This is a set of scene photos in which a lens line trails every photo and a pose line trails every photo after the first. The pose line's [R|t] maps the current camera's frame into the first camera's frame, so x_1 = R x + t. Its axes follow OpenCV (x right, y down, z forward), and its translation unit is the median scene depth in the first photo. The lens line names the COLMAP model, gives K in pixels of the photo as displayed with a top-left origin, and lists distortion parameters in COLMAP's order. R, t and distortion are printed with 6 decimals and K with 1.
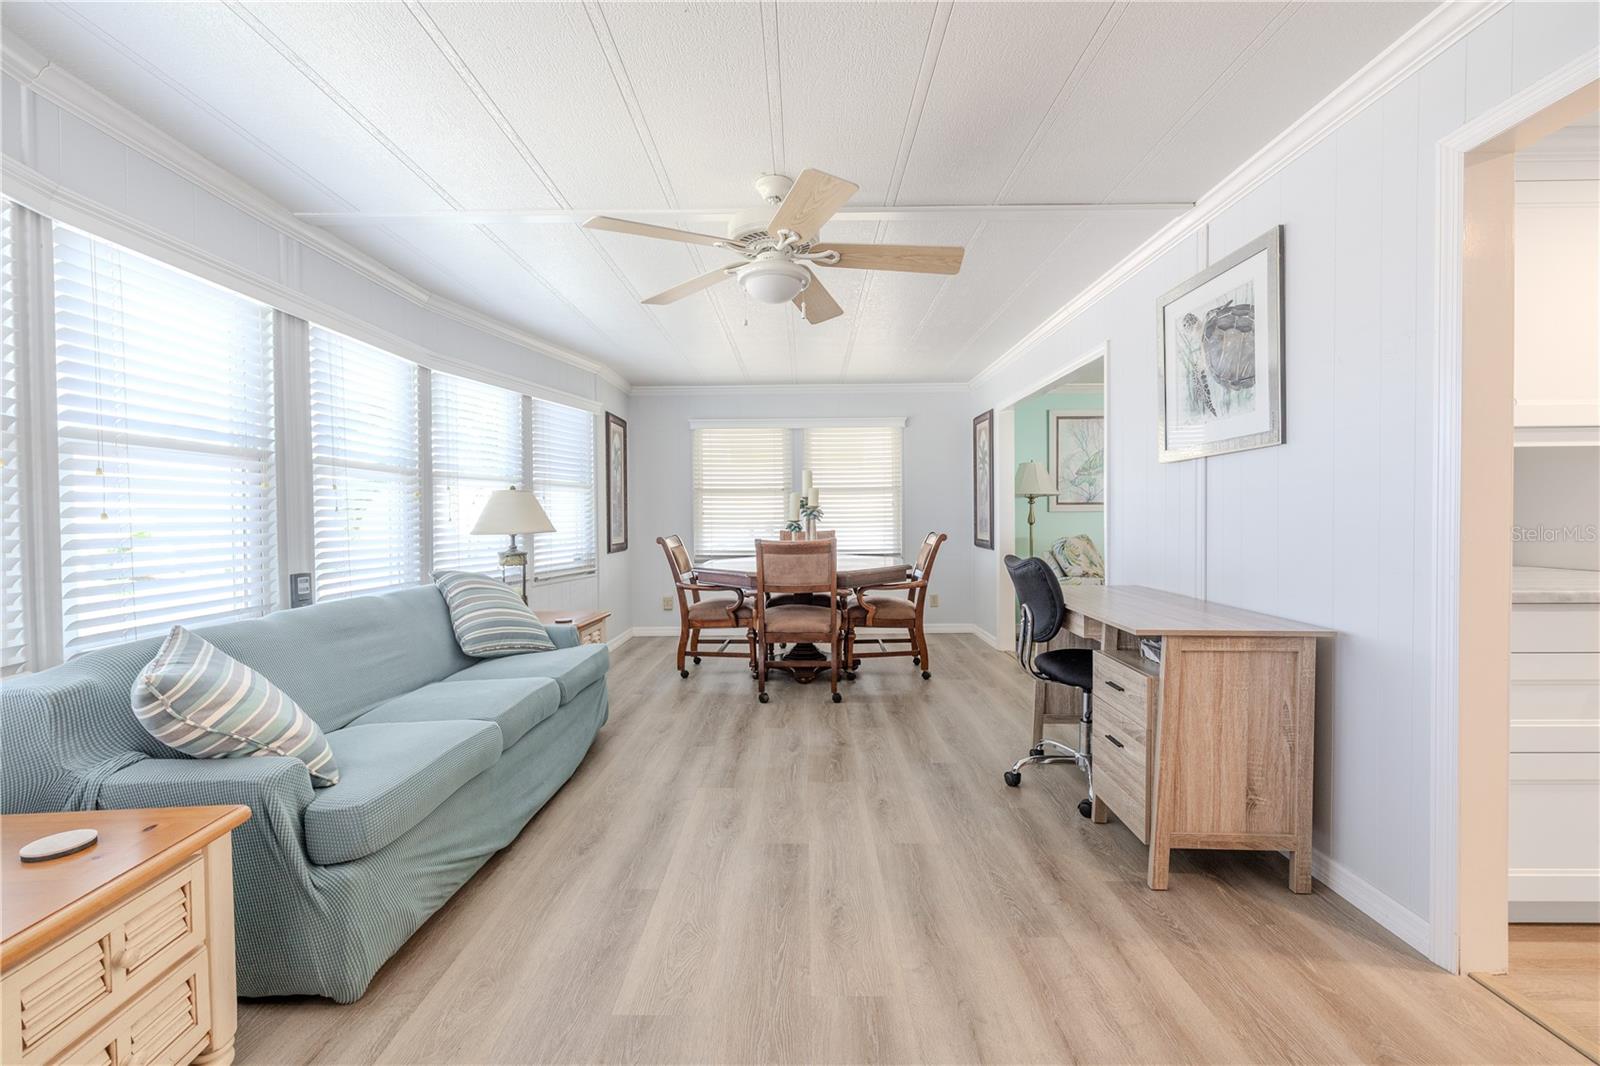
lens RADIAL K [[667.2, 0, 798.0], [0, 667.2, 528.1], [0, 0, 1]] dist [0.002448, 0.000508]
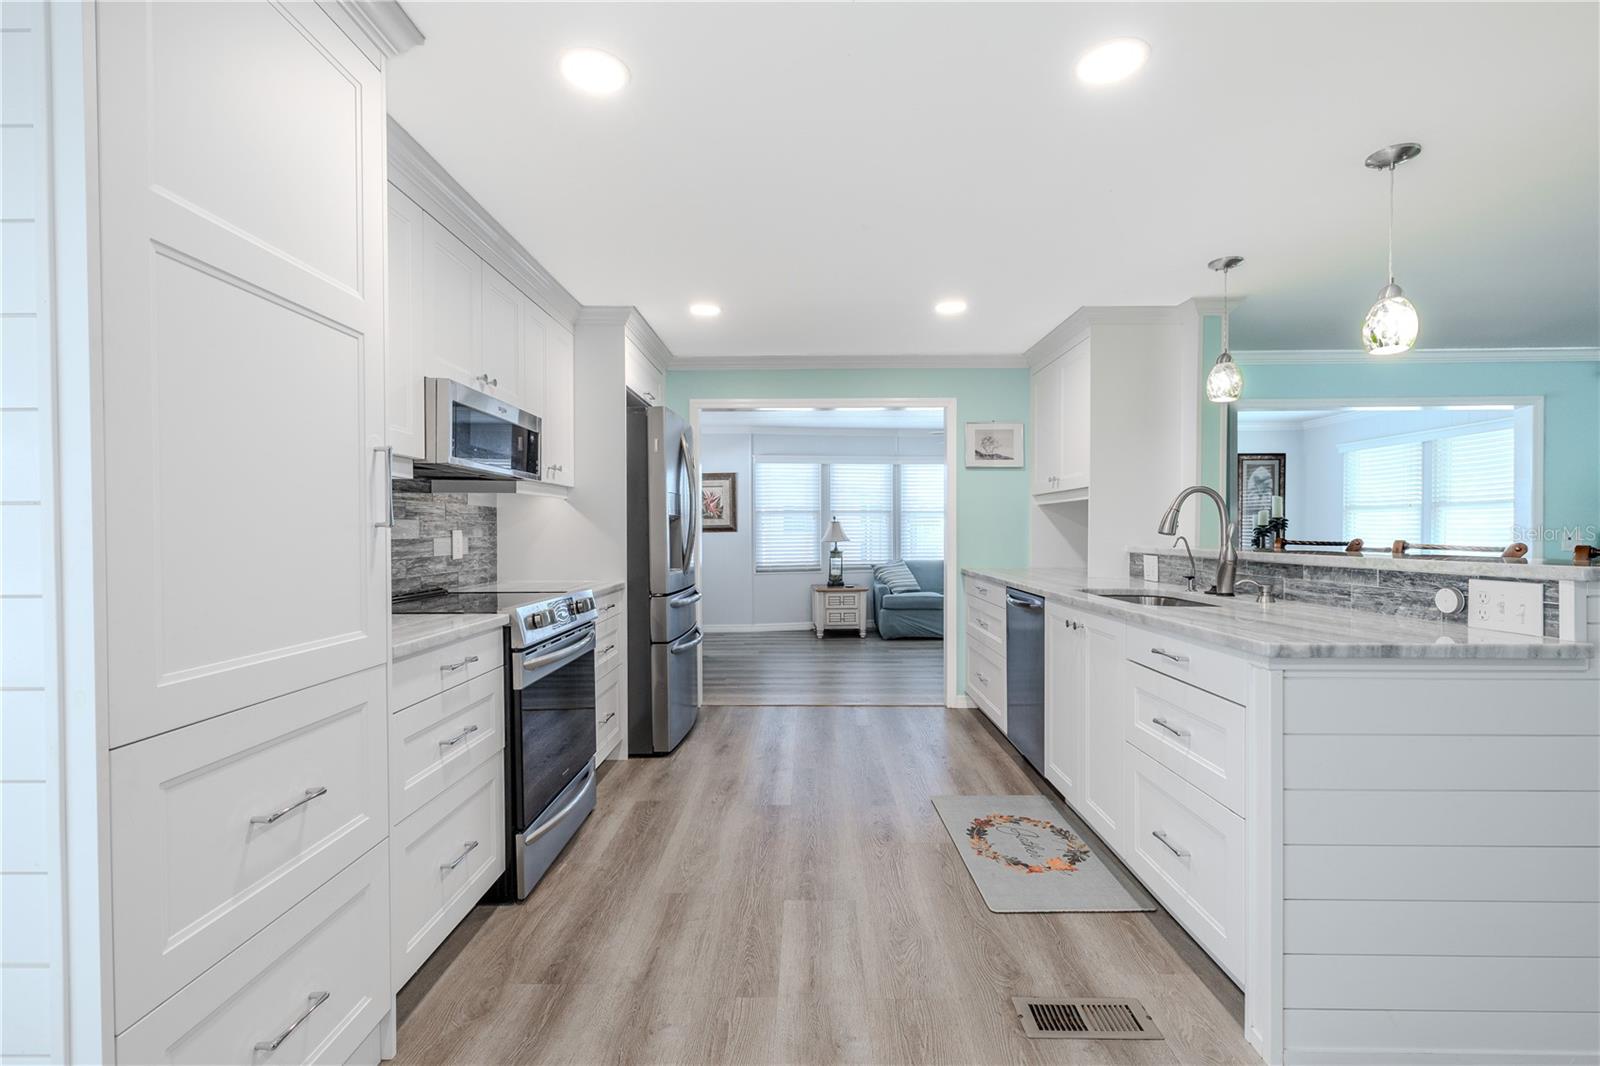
lens RADIAL K [[705.5, 0, 800.9], [0, 705.5, 540.7], [0, 0, 1]] dist [0.001252, 0.000743]
pose [[-0.002169, 0.024812, -0.999690, 2.473449], [-0.014416, 0.999587, 0.024841, -0.045255], [0.999894, 0.014465, -0.001810, 0.255679]]
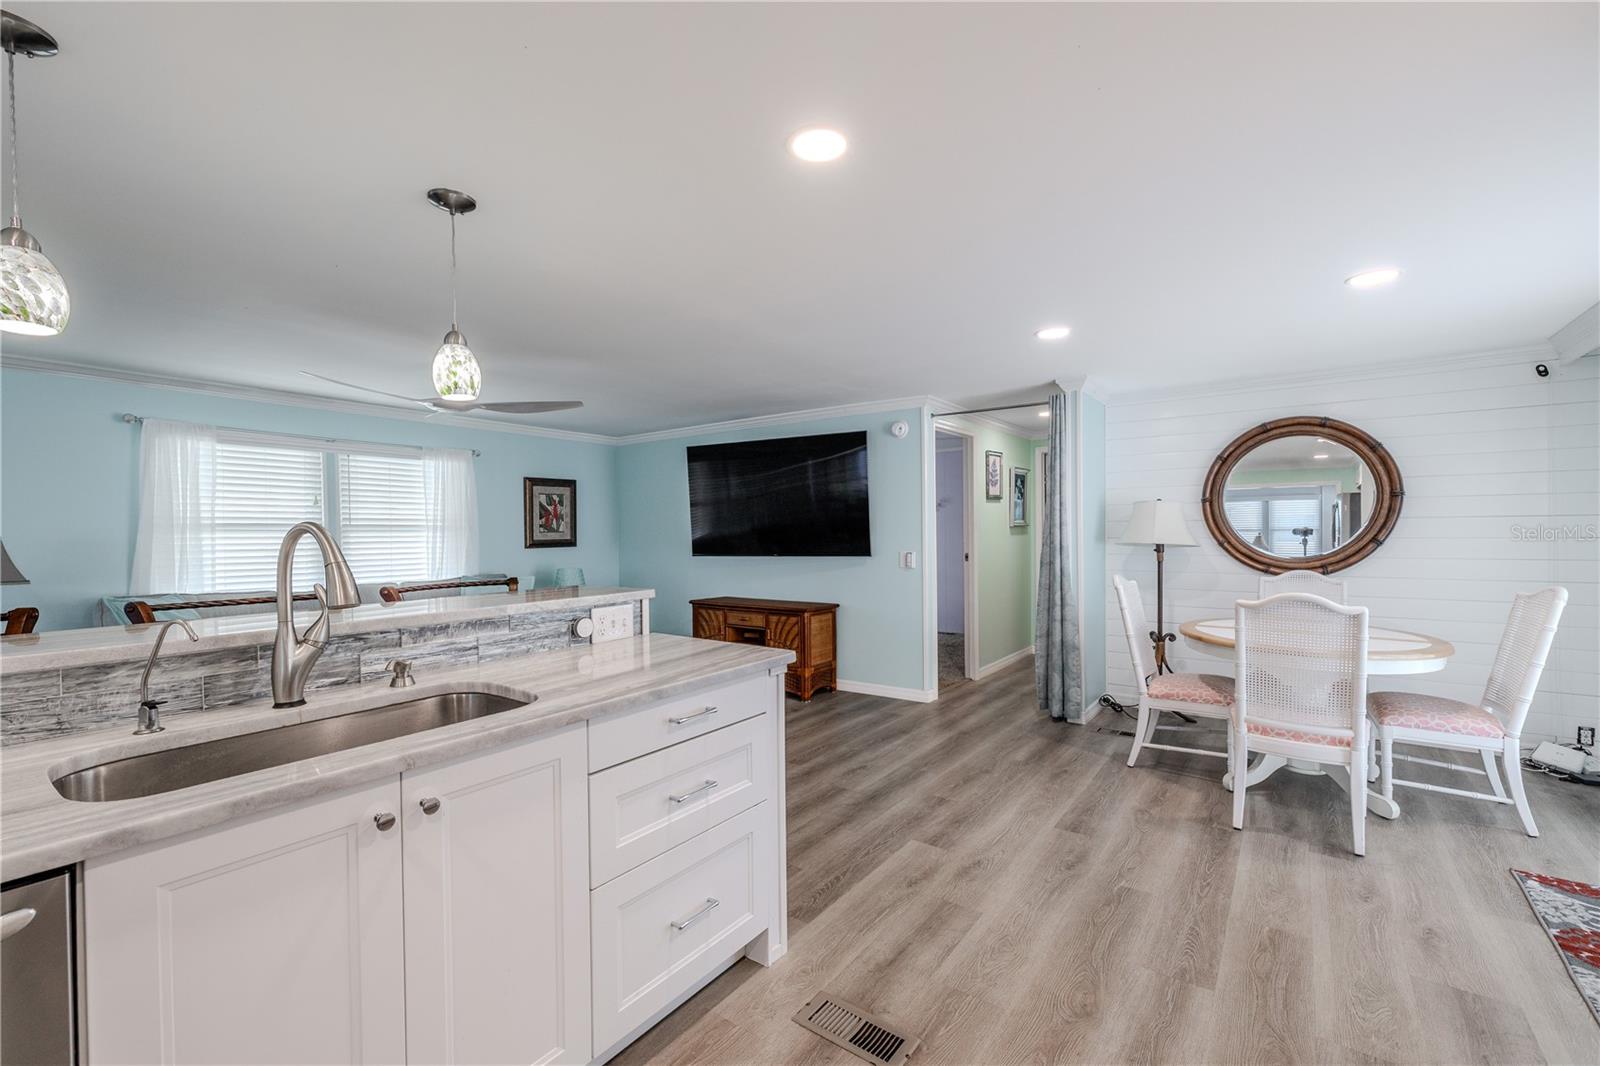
lens RADIAL K [[675.8, 0, 800.4], [0, 675.8, 540.5], [0, 0, 1]] dist [0.001511, 0.000172]
pose [[0.586447, -0.010553, 0.809919, 1.232847], [0.018770, 0.999824, -0.000564, -0.084018], [-0.809770, 0.015533, 0.586542, 0.160437]]
